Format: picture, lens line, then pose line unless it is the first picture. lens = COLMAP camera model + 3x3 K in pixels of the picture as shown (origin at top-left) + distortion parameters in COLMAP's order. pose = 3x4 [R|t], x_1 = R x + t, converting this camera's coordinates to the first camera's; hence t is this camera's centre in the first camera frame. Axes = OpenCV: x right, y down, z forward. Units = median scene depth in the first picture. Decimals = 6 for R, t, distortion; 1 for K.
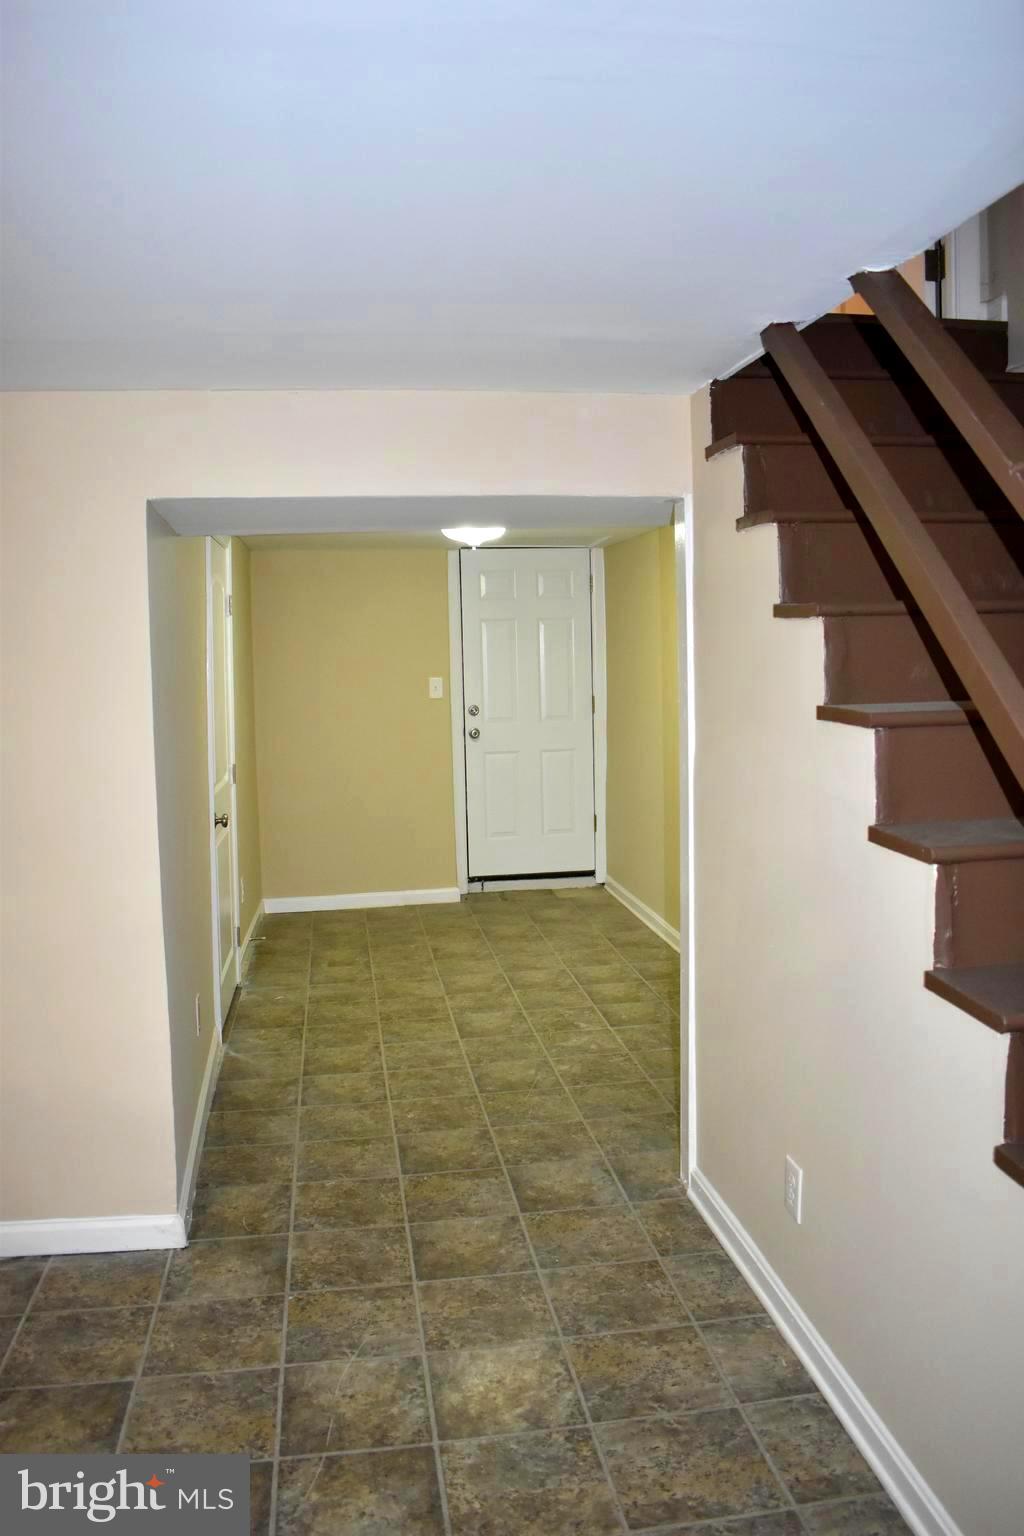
lens RADIAL K [[1194.3, 0, 512.8], [0, 1194.3, 766.9], [0, 0, 1]] dist [-0.088093, 0.008785]
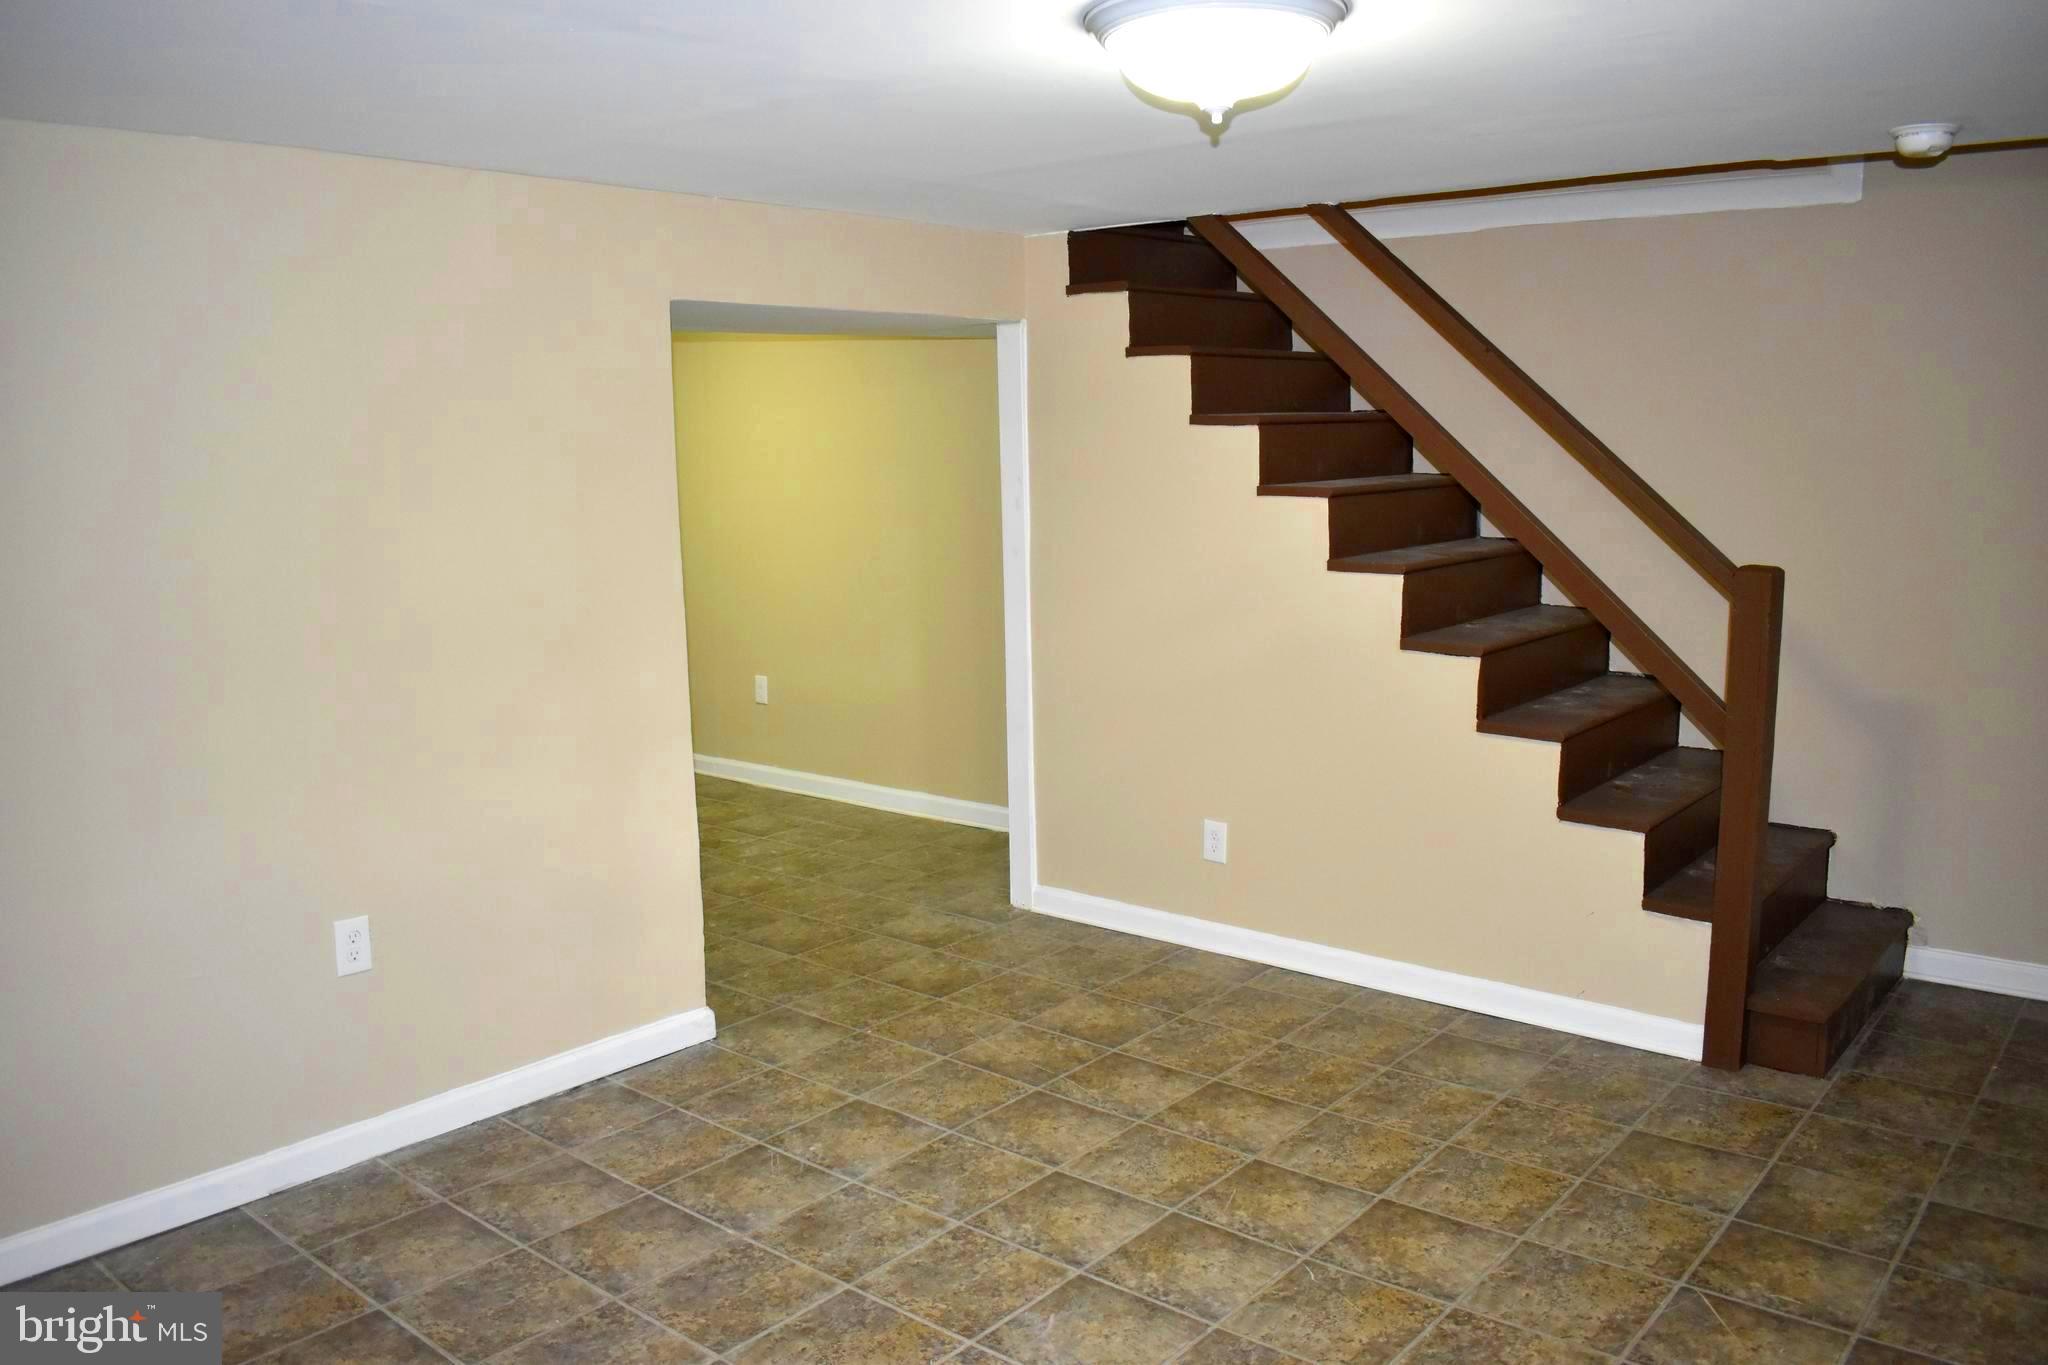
lens RADIAL K [[1592.4, 0, 1022.5], [0, 1592.4, 682.2], [0, 0, 1]] dist [-0.088093, 0.008785]
pose [[0.752135, -0.094902, 0.652140, -0.989522], [0.068906, 0.995478, 0.065394, 0.032343], [-0.655397, -0.004248, 0.755273, -0.225071]]
